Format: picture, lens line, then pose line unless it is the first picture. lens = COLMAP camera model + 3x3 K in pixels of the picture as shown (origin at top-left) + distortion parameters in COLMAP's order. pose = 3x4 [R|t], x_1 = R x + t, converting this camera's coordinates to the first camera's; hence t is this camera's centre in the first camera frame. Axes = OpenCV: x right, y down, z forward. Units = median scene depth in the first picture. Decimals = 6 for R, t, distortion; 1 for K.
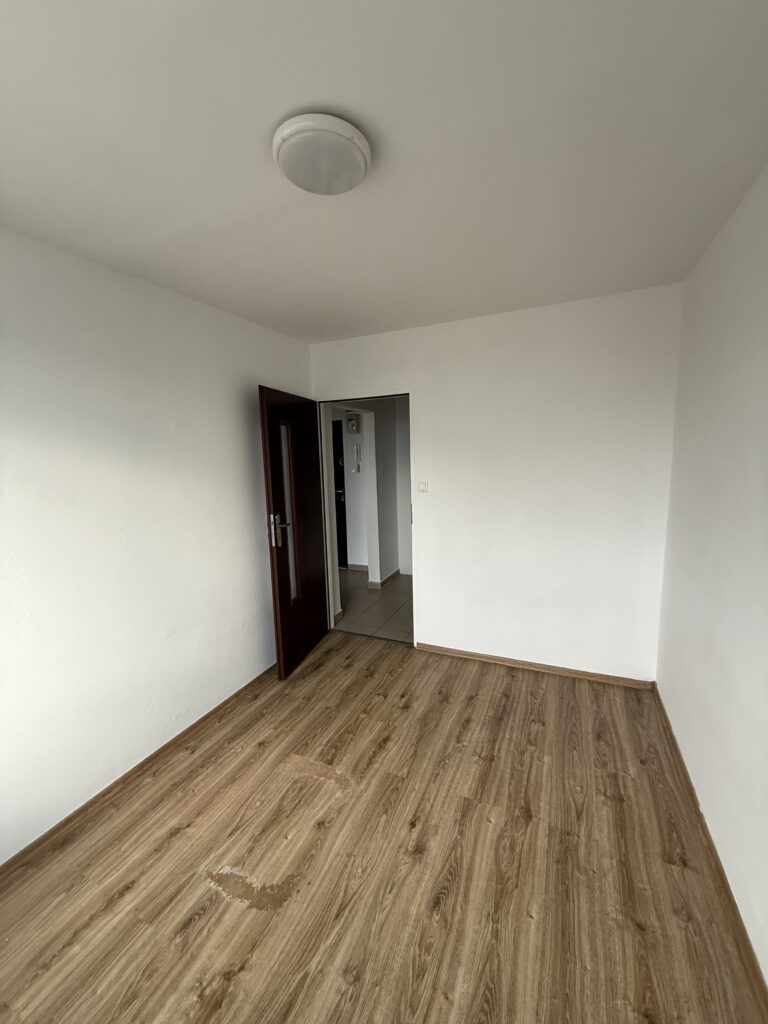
lens RADIAL K [[406.0, 0, 383.4], [0, 406.0, 510.8], [0, 0, 1]] dist [-0.003355, -0.000476]
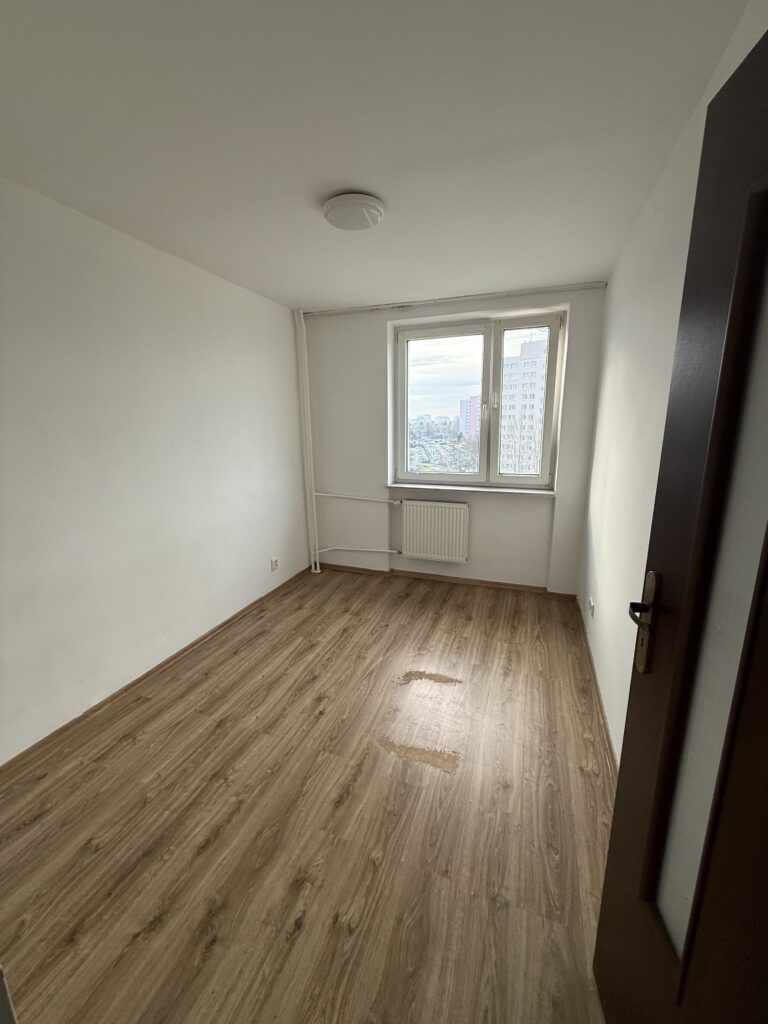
lens RADIAL K [[406.0, 0, 386.4], [0, 406.0, 512.0], [0, 0, 1]] dist [-0.003355, -0.000476]
pose [[-0.995964, 0.053333, -0.072187, -0.059649], [0.024760, 0.936355, 0.350181, -0.195091], [0.086269, 0.346980, -0.933896, 1.711097]]
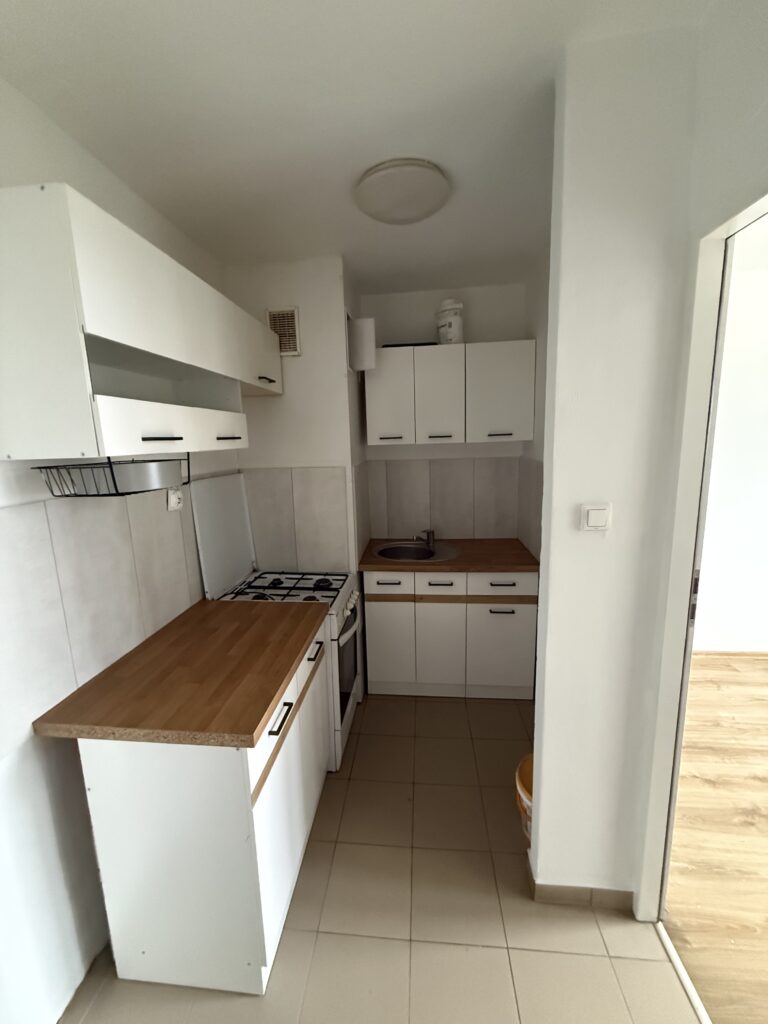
lens RADIAL K [[406.0, 0, 382.5], [0, 406.0, 511.9], [0, 0, 1]] dist [-0.003355, -0.000476]
pose [[-0.325032, -0.124543, 0.937466, -0.254194], [0.169500, 0.967567, 0.187310, -0.277276], [-0.930389, 0.219782, -0.293380, 2.139689]]
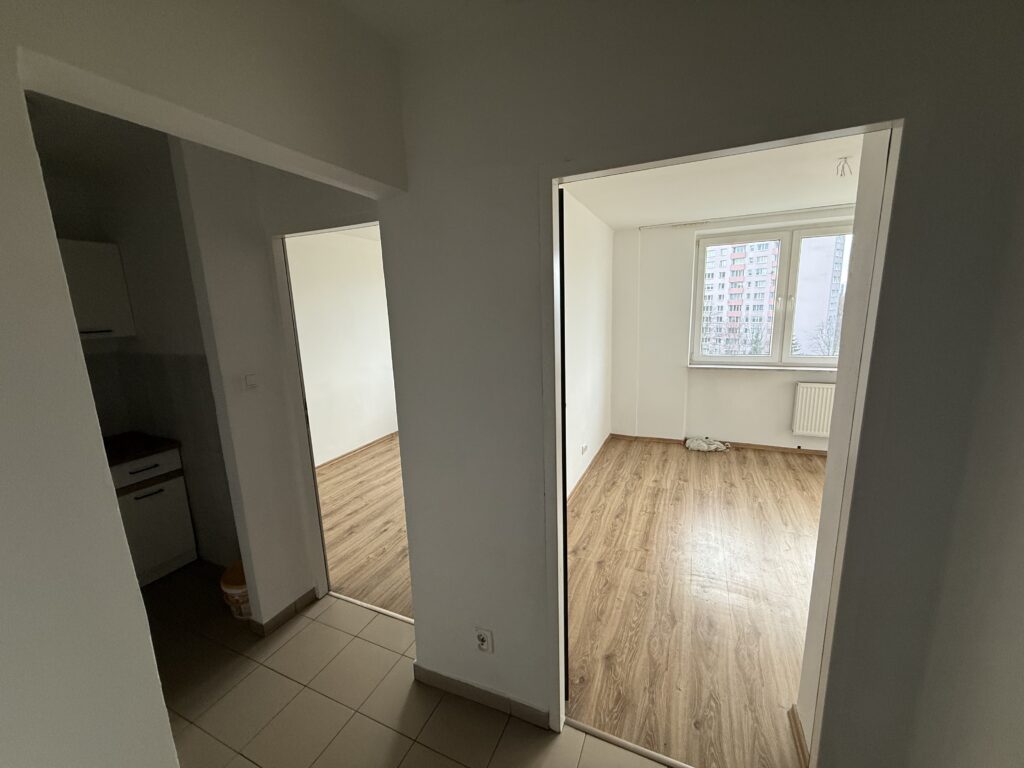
lens RADIAL K [[406.0, 0, 510.6], [0, 406.0, 383.3], [0, 0, 1]] dist [-0.003355, -0.000476]
pose [[-0.998279, 0.058419, 0.005058, -0.454720], [0.057023, 0.947059, 0.315954, -0.382209], [0.013667, 0.315699, -0.948761, 2.639635]]
